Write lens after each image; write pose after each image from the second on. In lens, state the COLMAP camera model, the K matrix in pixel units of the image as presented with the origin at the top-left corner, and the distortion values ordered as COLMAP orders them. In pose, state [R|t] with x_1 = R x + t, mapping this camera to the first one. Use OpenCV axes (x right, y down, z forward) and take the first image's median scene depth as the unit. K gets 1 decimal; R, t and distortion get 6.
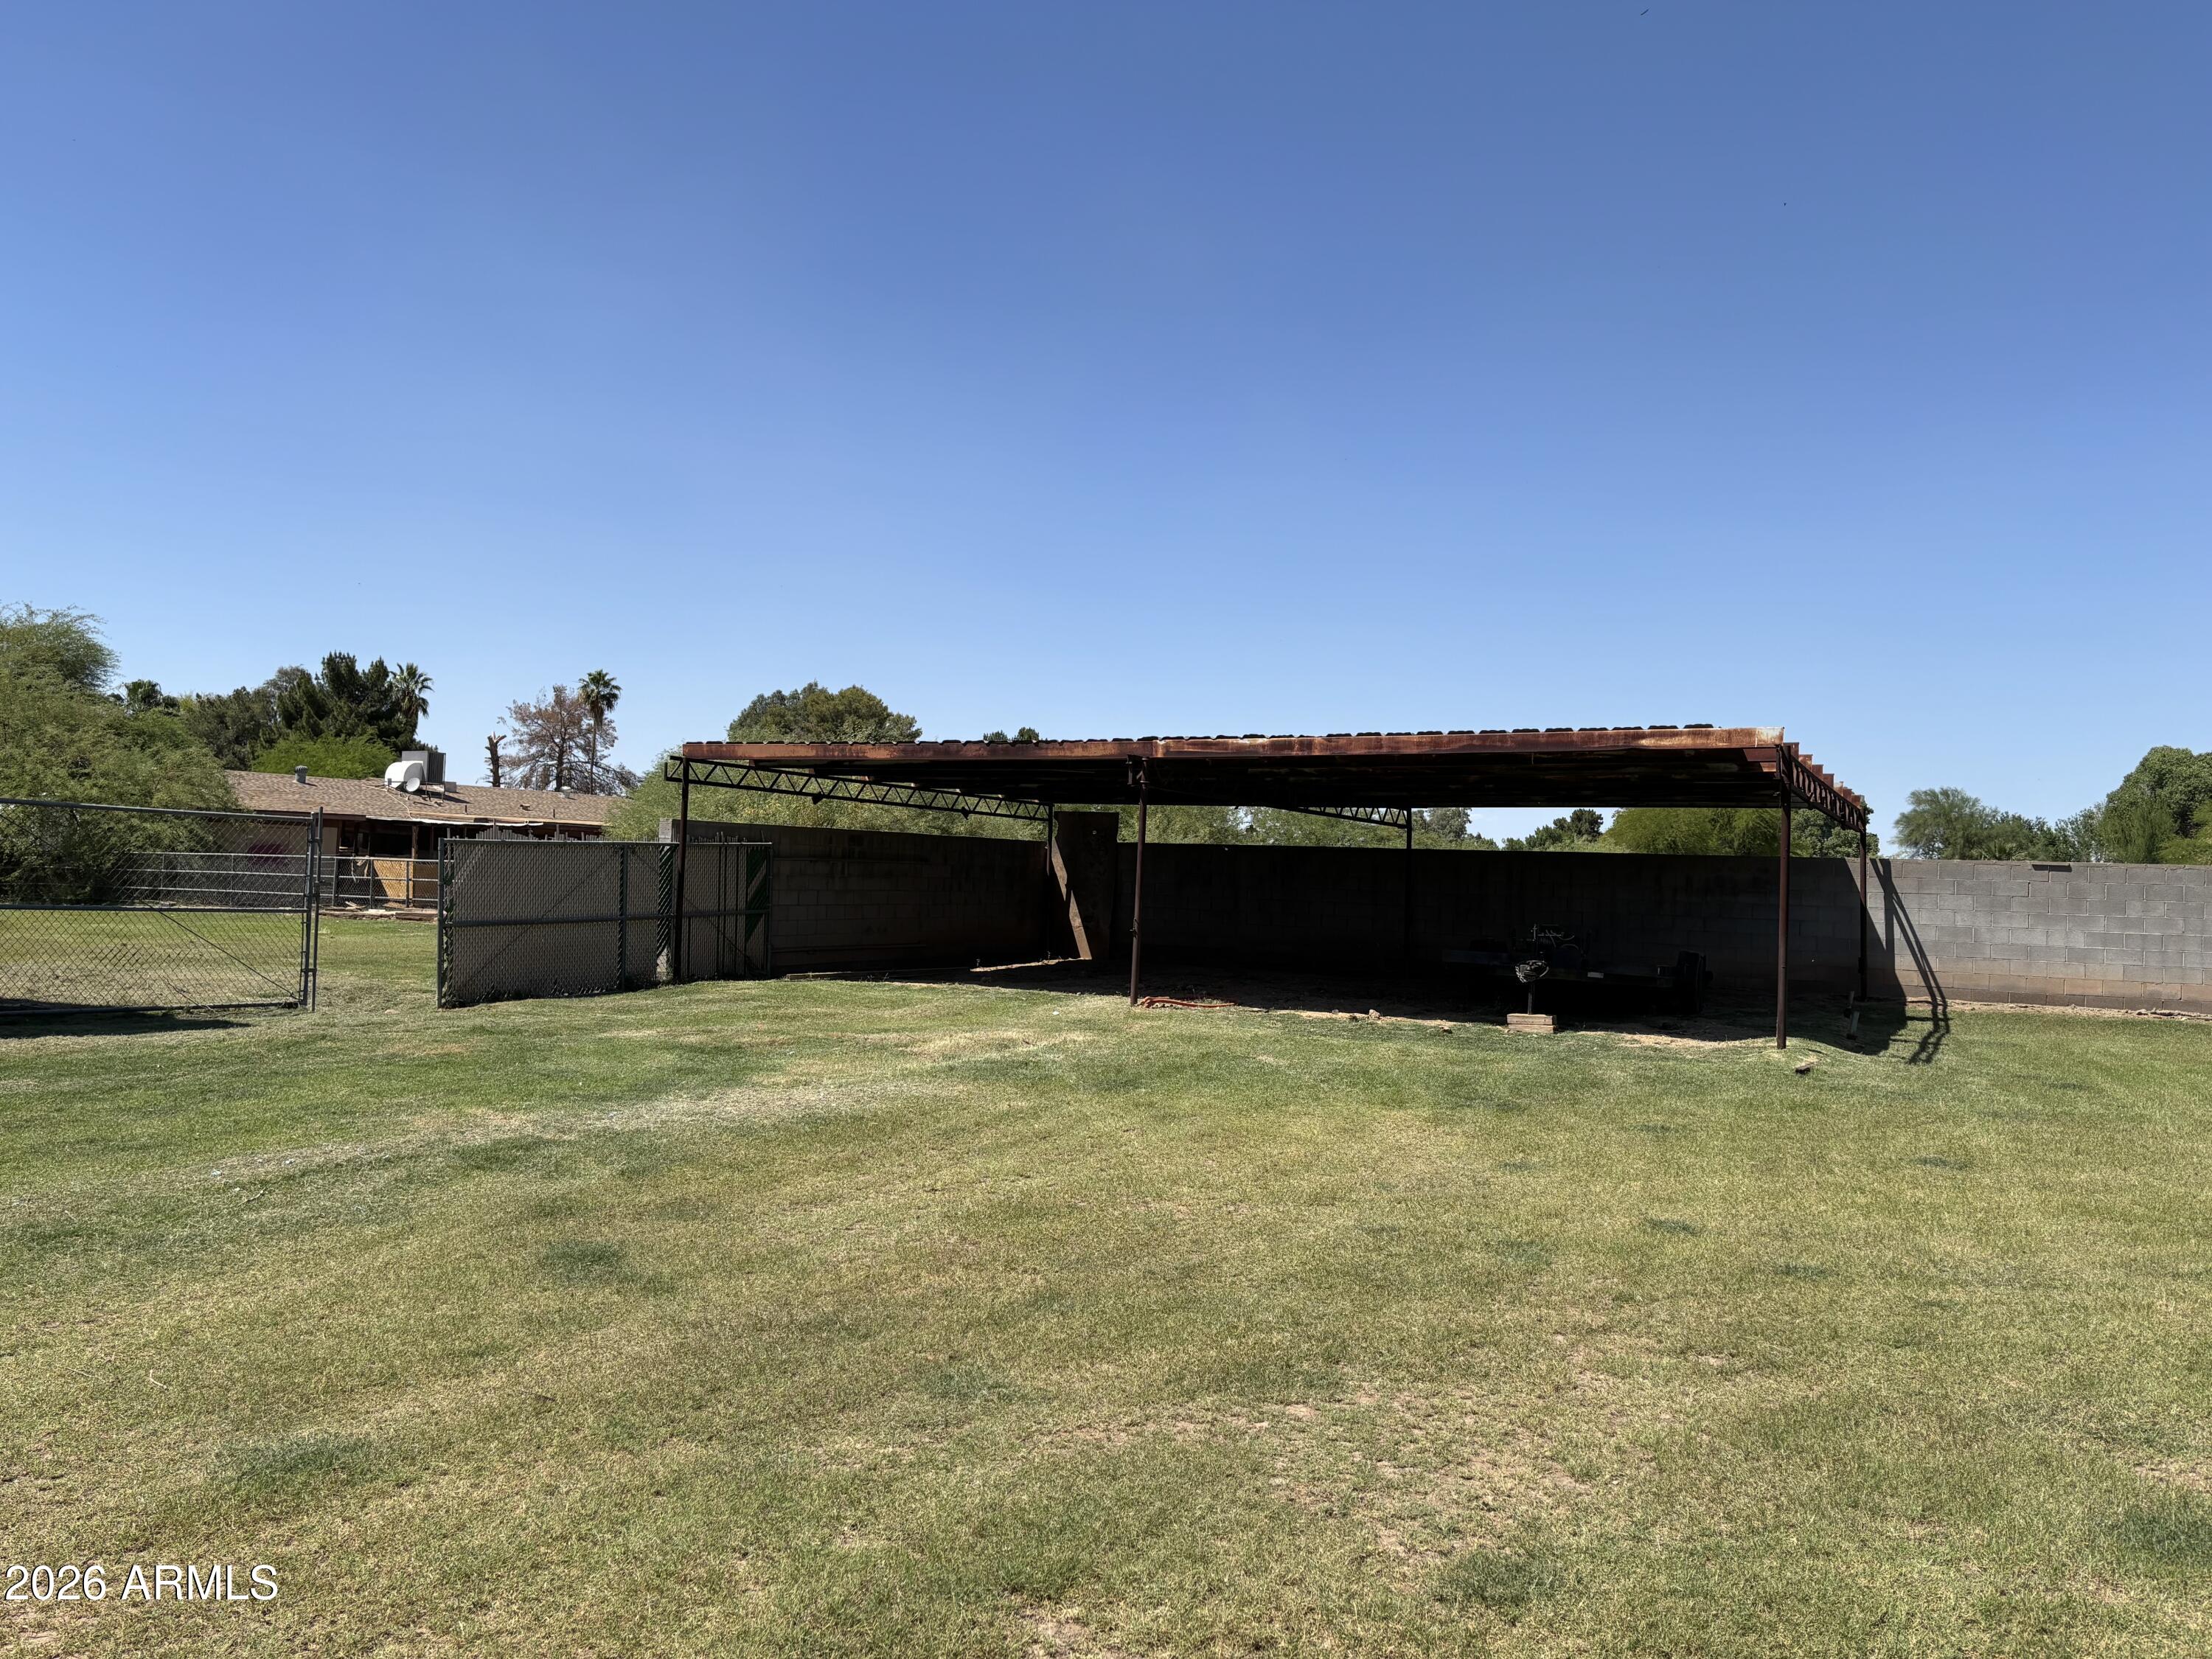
lens RADIAL K [[1678.2, 0, 1105.8], [0, 1678.2, 799.3], [0, 0, 1]] dist [0.090017, -0.002574]
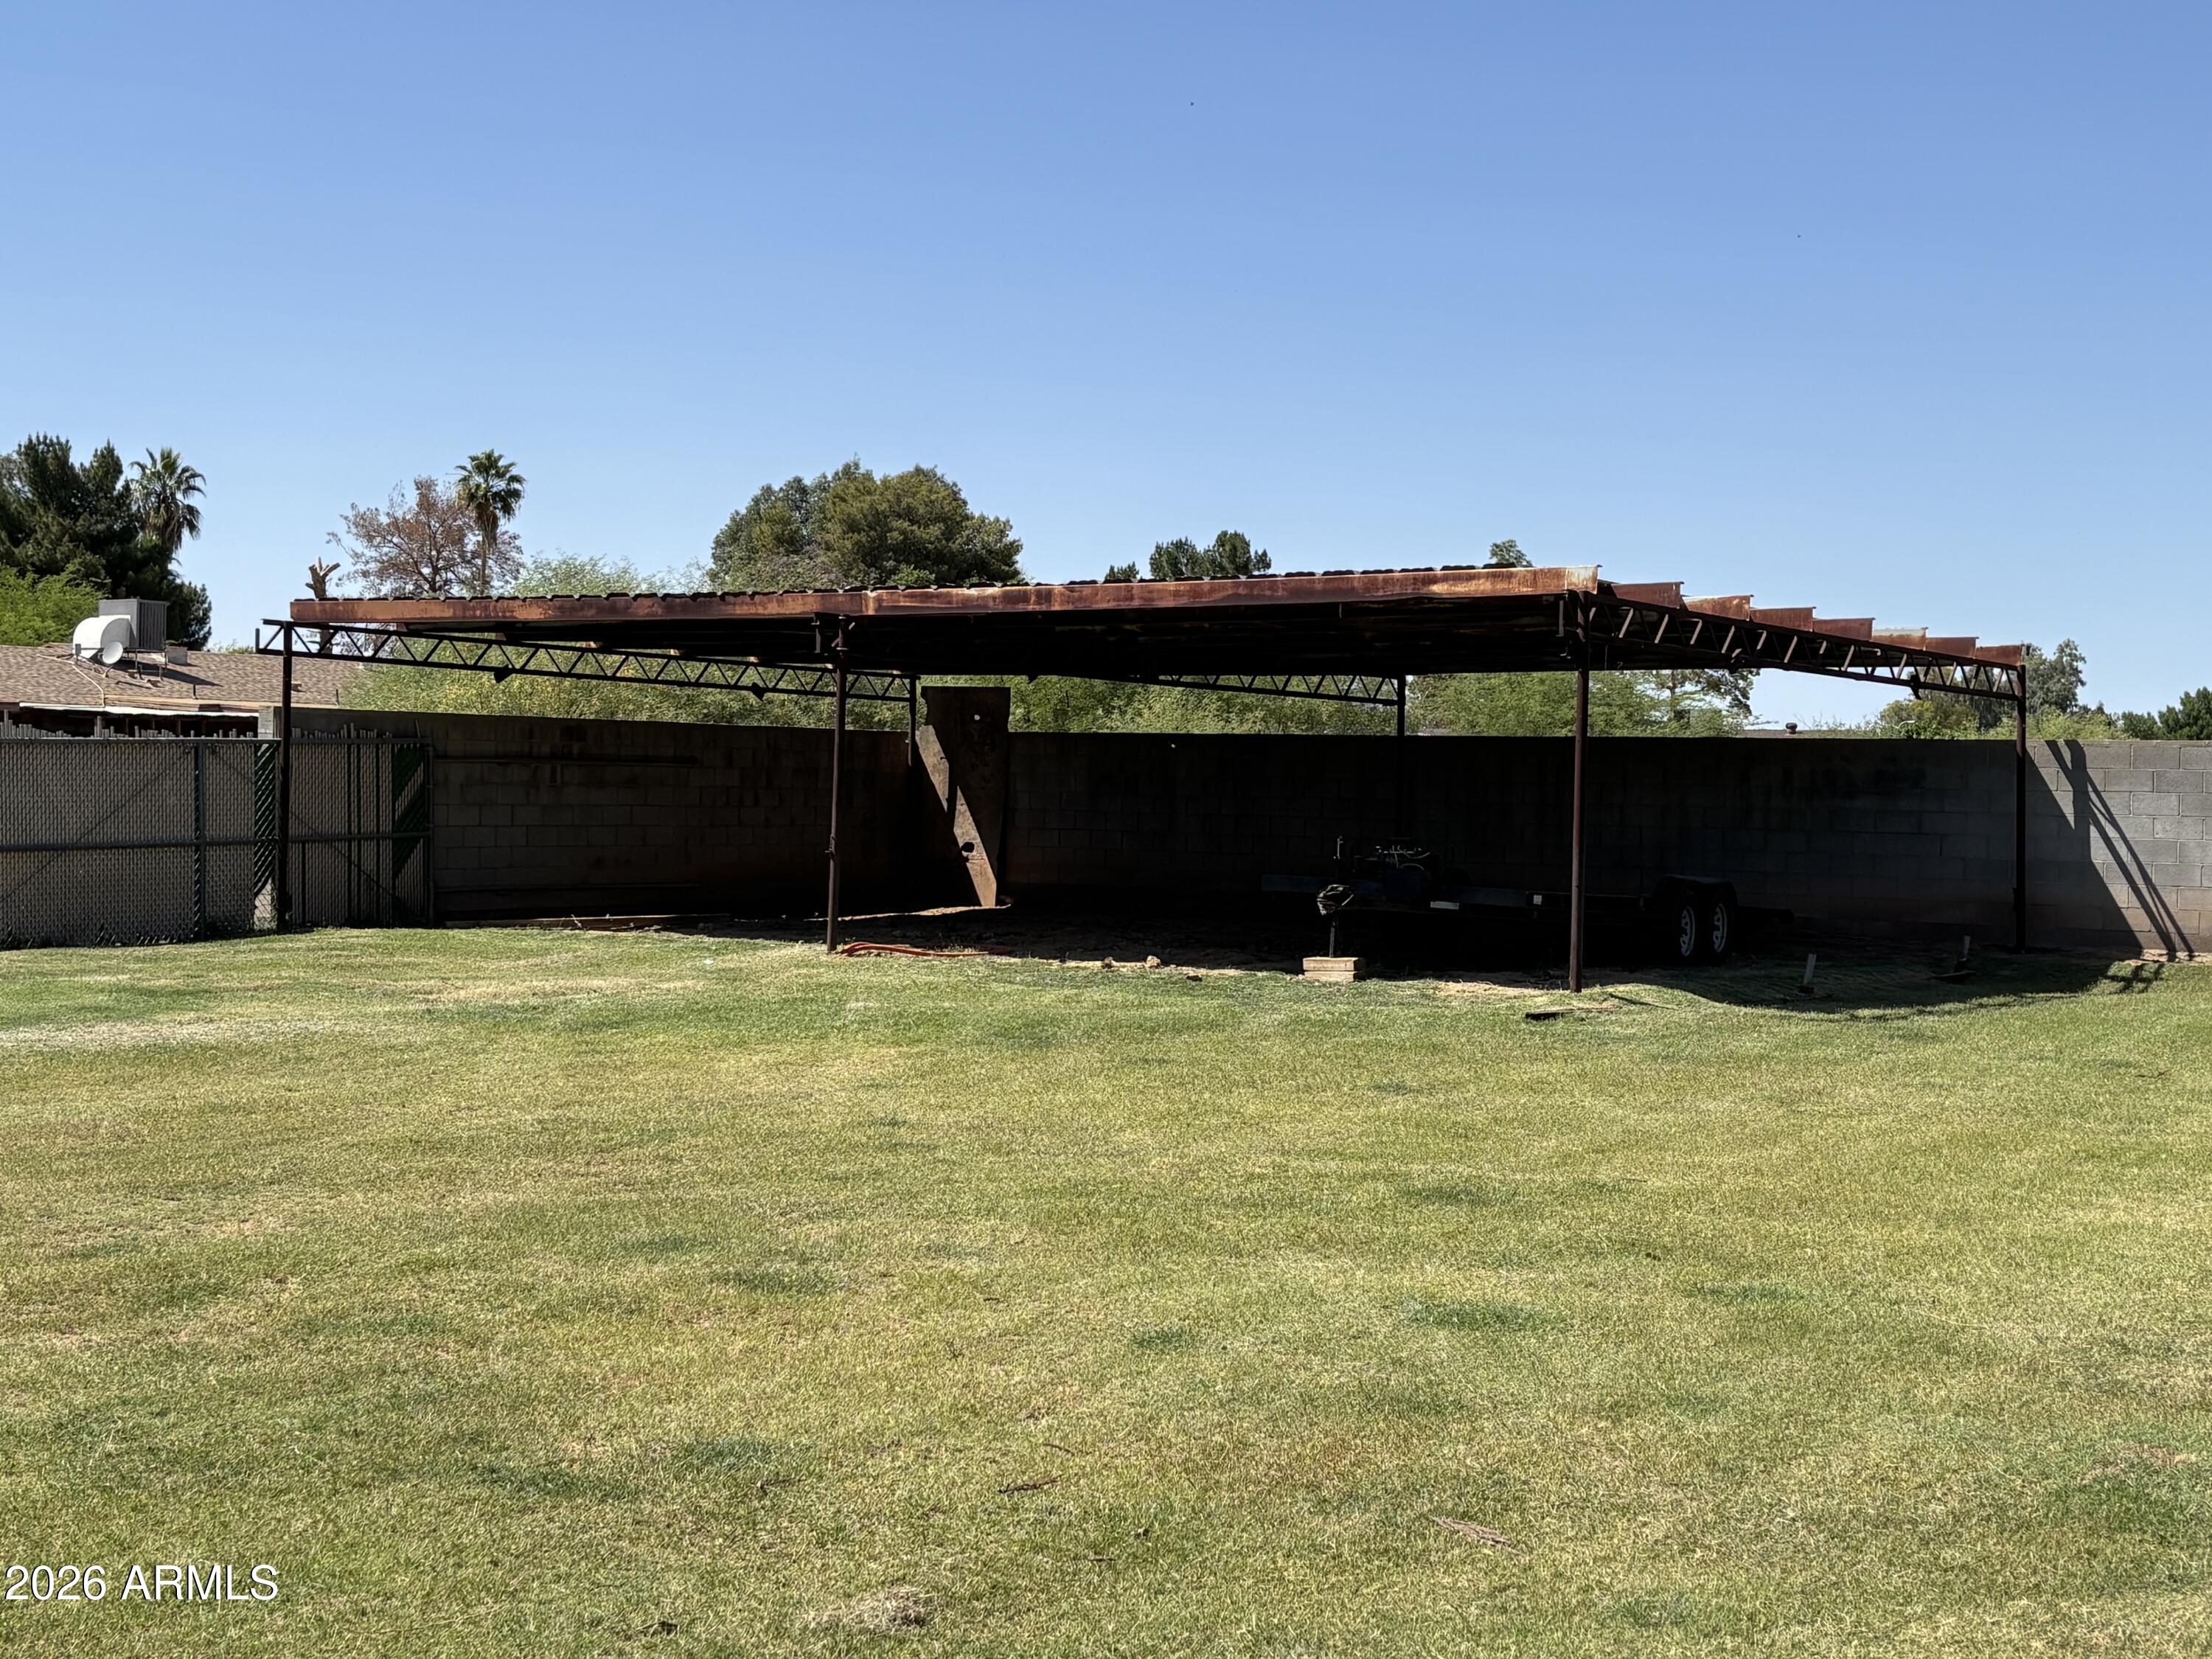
lens RADIAL K [[3026.1, 0, 1106.0], [0, 3026.1, 829.5], [0, 0, 1]] dist [0.104573, 0.041137]
pose [[0.993303, -0.008700, -0.115214, 0.208889], [0.015276, 0.998296, 0.056314, -0.003321], [0.114527, -0.057697, 0.991743, -0.217904]]
